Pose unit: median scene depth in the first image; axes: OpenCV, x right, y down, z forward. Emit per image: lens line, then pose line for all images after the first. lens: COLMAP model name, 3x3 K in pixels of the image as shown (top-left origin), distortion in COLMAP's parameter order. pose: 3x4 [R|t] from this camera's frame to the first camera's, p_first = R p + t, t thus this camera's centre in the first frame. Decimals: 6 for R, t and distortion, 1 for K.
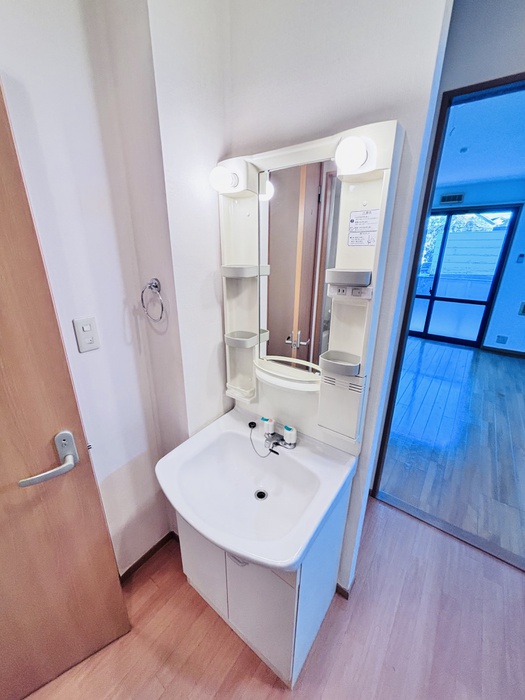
lens RADIAL K [[281.5, 0, 261.2], [0, 281.5, 350.3], [0, 0, 1]] dist [0.000254, 0.000076]
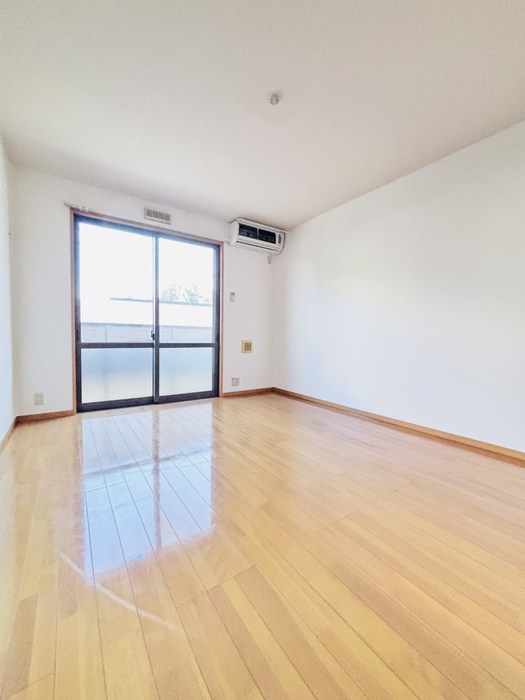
lens RADIAL K [[281.5, 0, 260.1], [0, 281.5, 344.3], [0, 0, 1]] dist [0.000254, 0.000076]
pose [[0.308614, -0.046569, 0.950047, 0.019808], [0.303688, 0.951351, -0.052017, -0.080160], [-0.901405, 0.304571, 0.307743, 0.602954]]
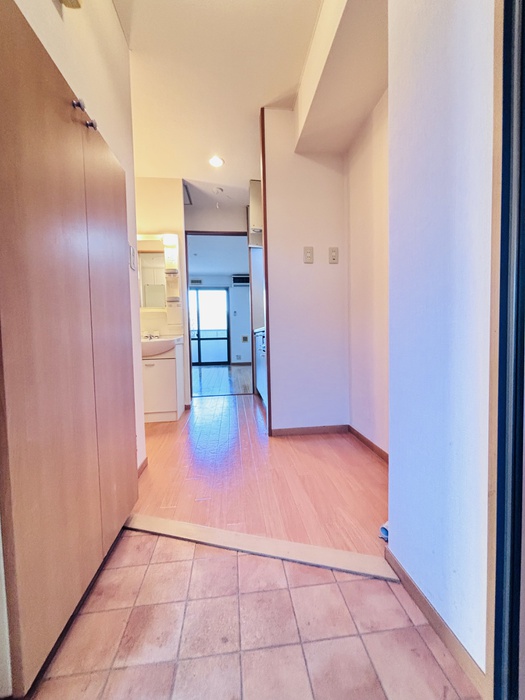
lens RADIAL K [[281.5, 0, 262.6], [0, 281.5, 350.3], [0, 0, 1]] dist [0.000254, 0.000076]
pose [[0.722895, -0.059117, 0.688424, -0.236567], [0.259837, 0.946459, -0.191573, 0.290403], [-0.640240, 0.317365, 0.699551, -0.327933]]
